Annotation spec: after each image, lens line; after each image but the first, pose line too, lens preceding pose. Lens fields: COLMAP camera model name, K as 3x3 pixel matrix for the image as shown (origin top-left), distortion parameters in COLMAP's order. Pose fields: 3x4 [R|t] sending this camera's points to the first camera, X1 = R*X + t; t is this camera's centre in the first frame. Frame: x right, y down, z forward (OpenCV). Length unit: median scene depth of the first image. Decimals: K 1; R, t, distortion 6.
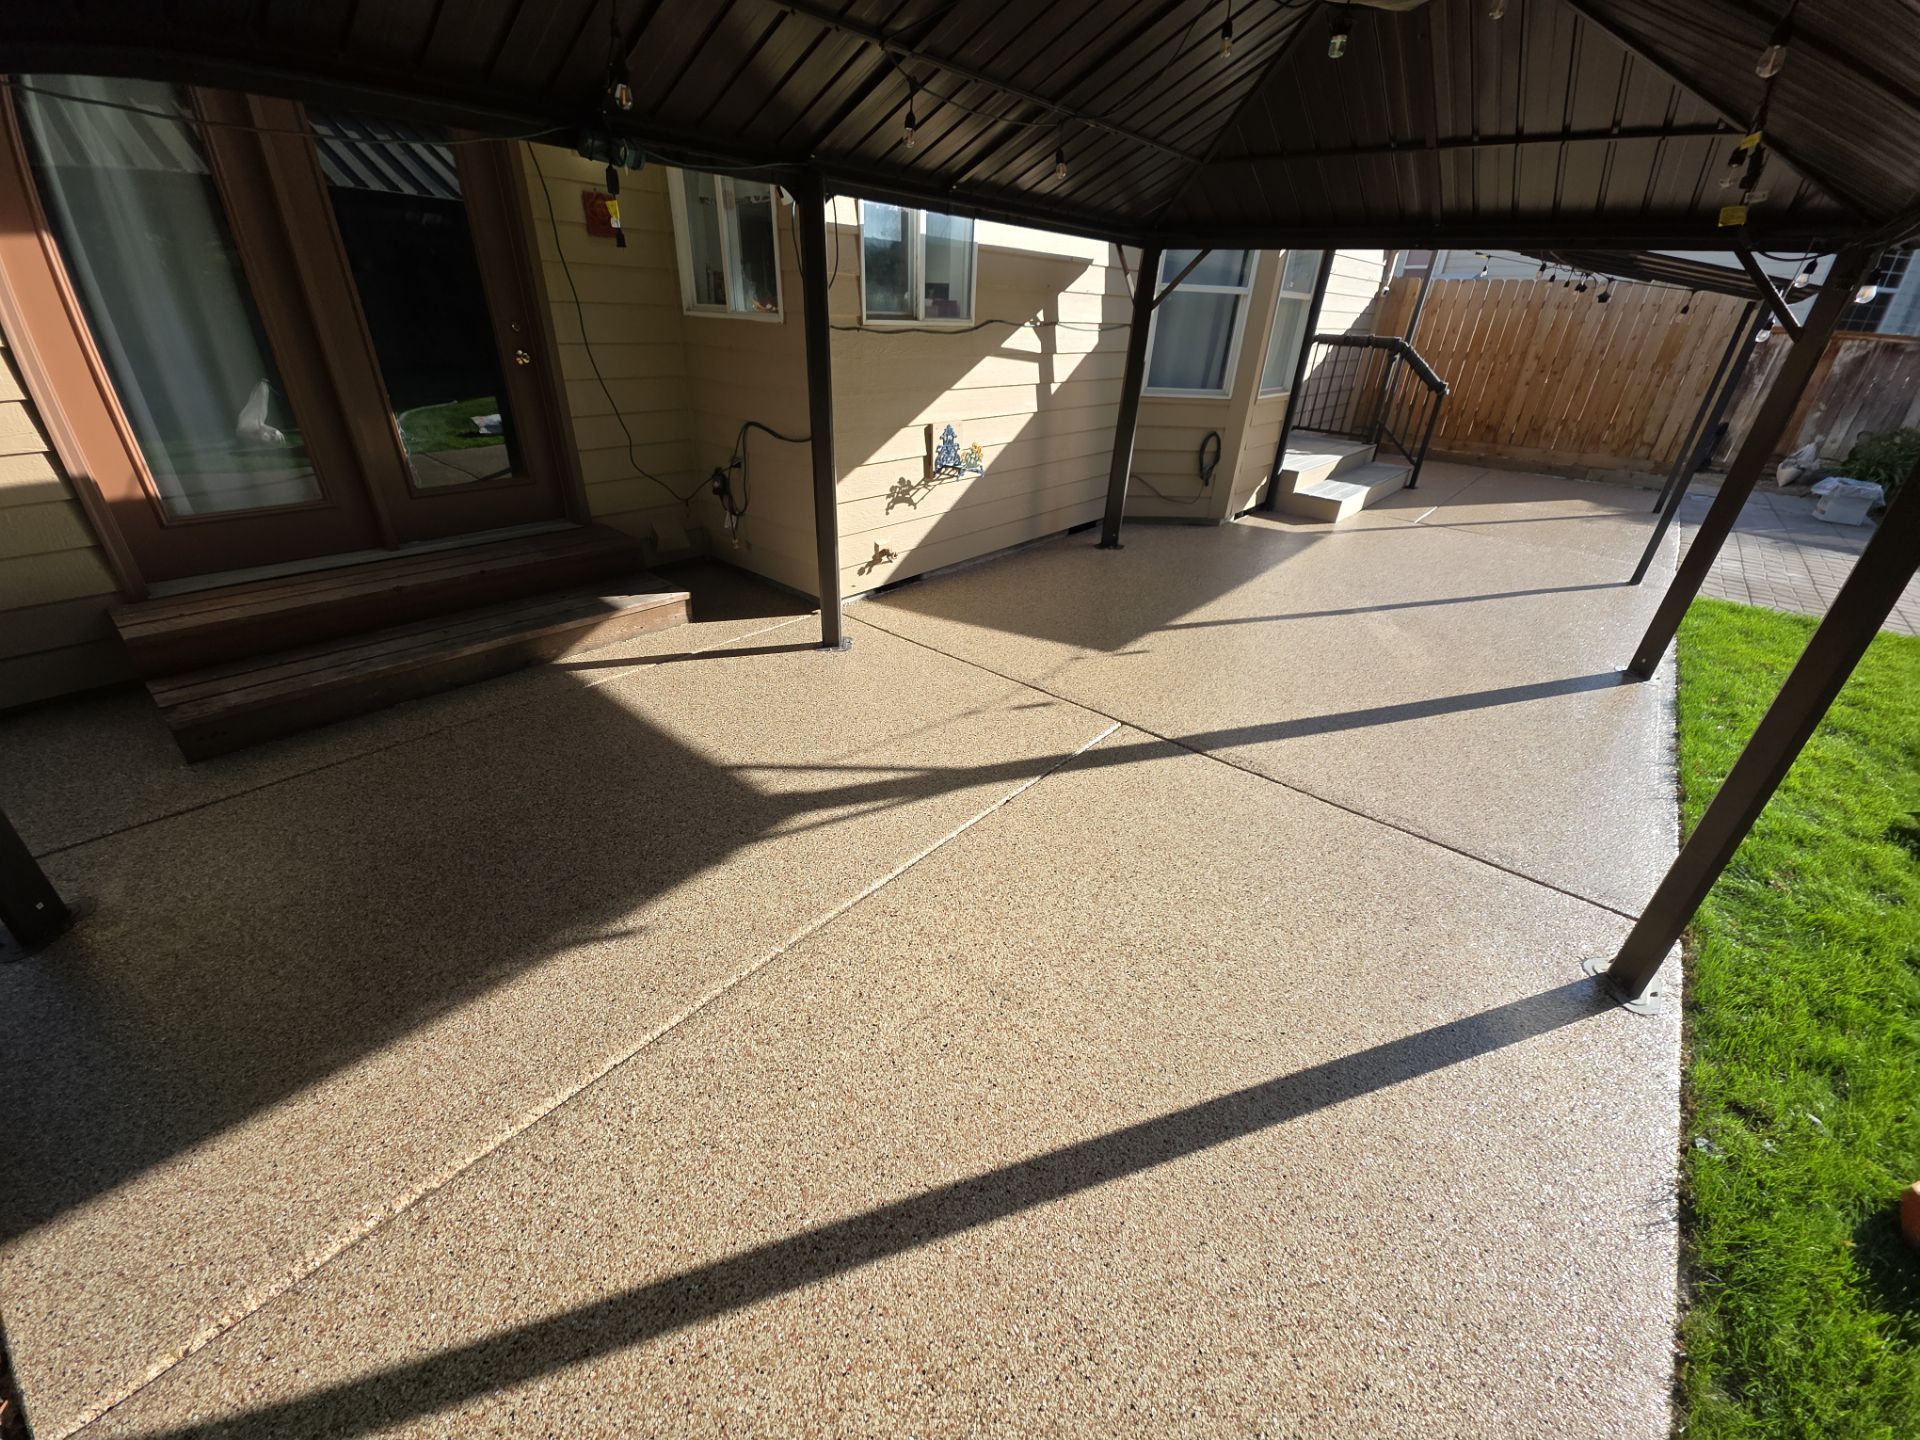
lens RADIAL K [[765.1, 0, 960.2], [0, 765.1, 711.7], [0, 0, 1]] dist [0.004682, -0.000280]
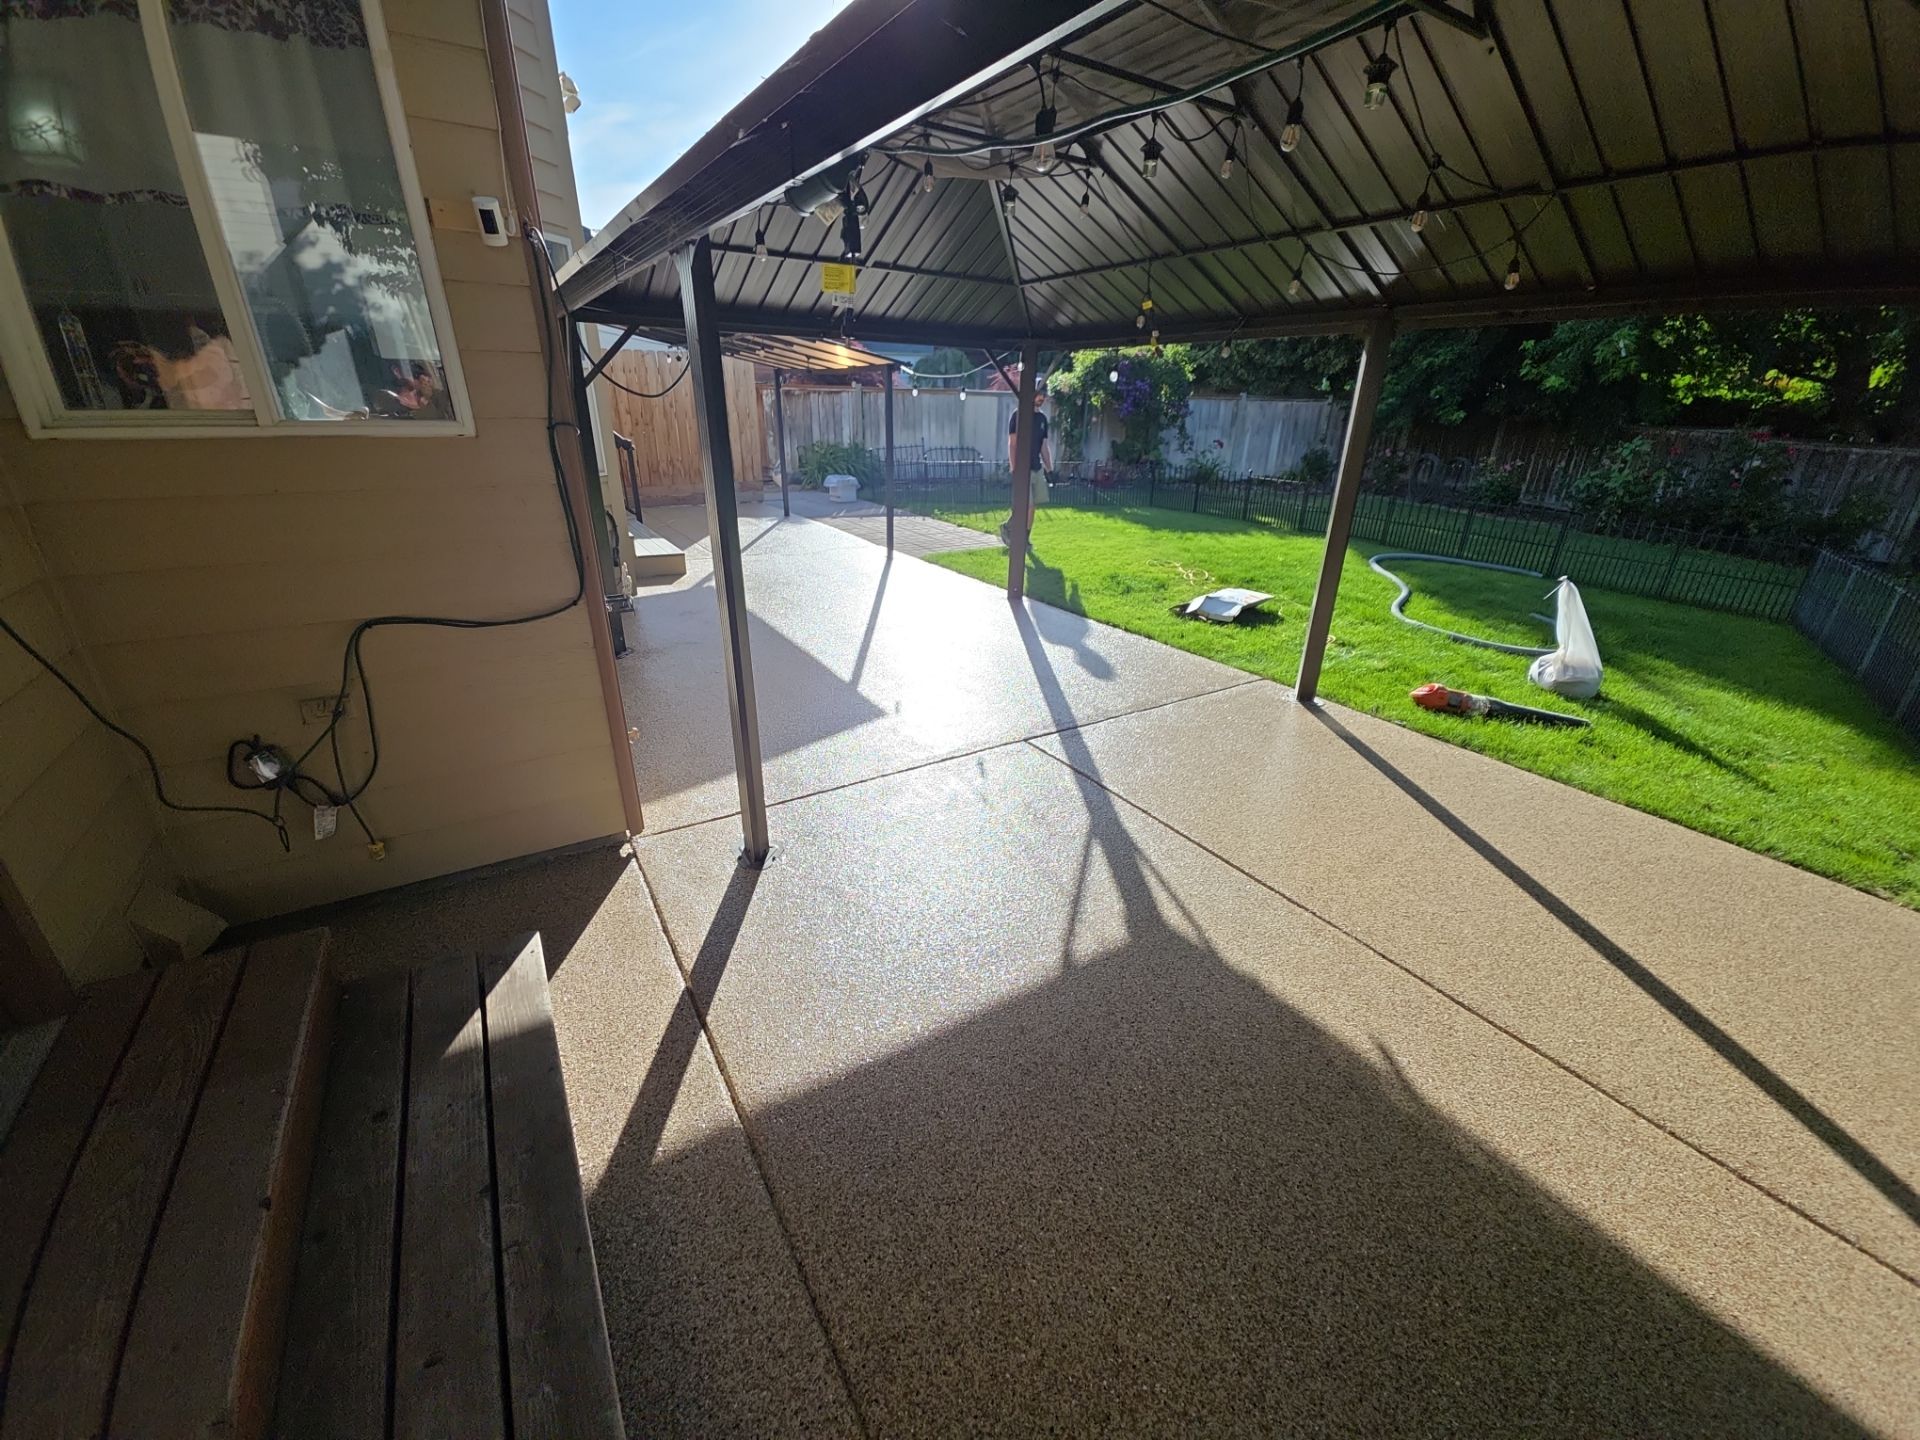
lens RADIAL K [[765.1, 0, 961.5], [0, 765.1, 720.8], [0, 0, 1]] dist [0.004682, -0.000280]
pose [[0.300980, -0.408454, 0.861729, -1.106687], [0.443677, 0.859851, 0.252599, -0.479207], [-0.844134, 0.306302, 0.440019, 0.789754]]
